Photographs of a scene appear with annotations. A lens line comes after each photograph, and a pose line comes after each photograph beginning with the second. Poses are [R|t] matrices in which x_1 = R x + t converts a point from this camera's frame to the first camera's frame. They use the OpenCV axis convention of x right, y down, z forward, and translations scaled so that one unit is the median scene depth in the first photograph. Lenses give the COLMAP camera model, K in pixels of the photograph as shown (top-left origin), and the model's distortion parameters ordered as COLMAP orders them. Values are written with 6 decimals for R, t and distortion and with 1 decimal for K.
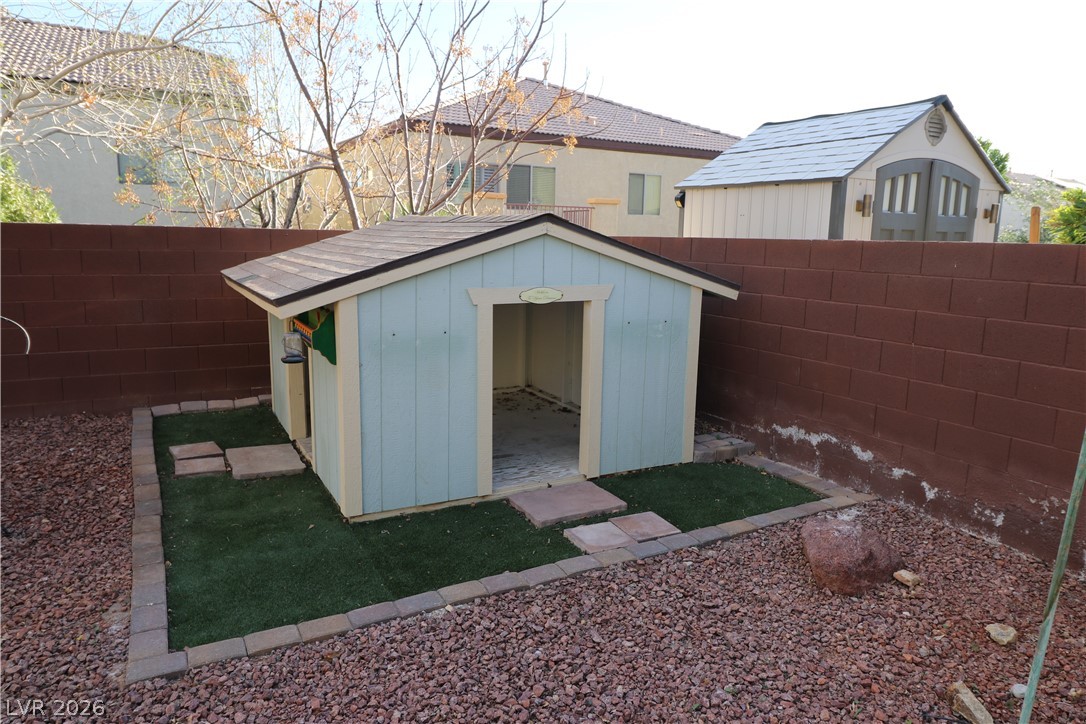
lens RADIAL K [[724.4, 0, 543.0], [0, 724.4, 362.0], [0, 0, 1]] dist [0.002911, 0.000798]
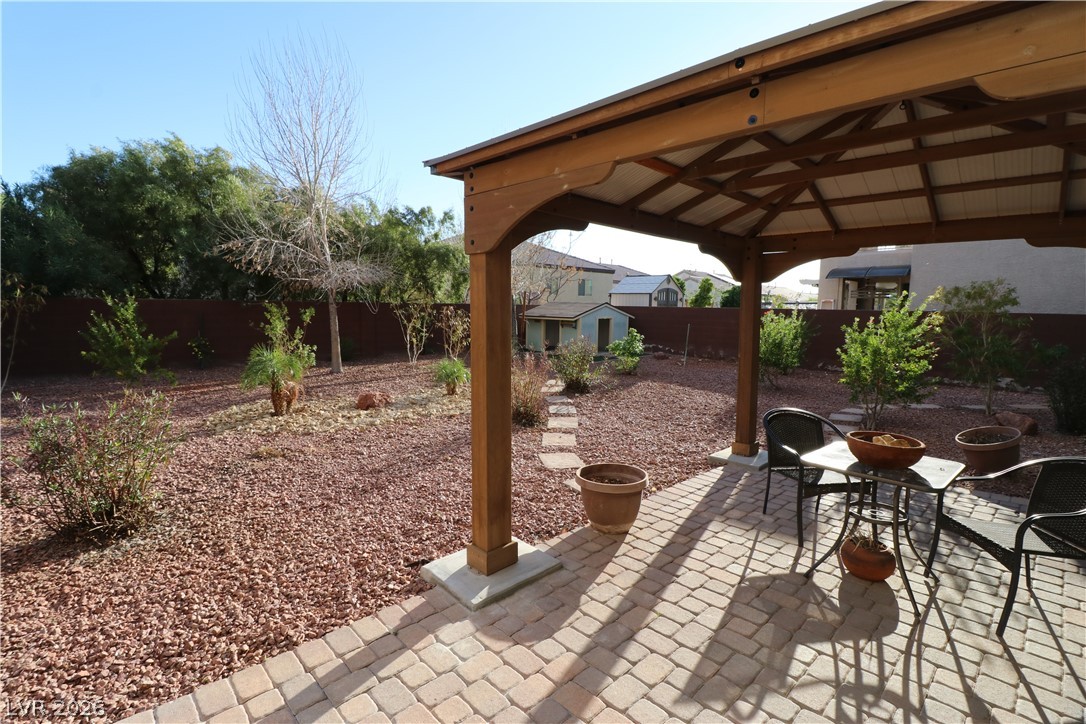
lens RADIAL K [[509.7, 0, 543.0], [0, 509.7, 362.0], [0, 0, 1]] dist [0.000617, -0.012554]
pose [[0.967242, -0.035707, 0.251334, -1.059049], [0.049396, 0.997607, -0.048367, 0.299670], [-0.249005, 0.059197, 0.966691, -1.894414]]
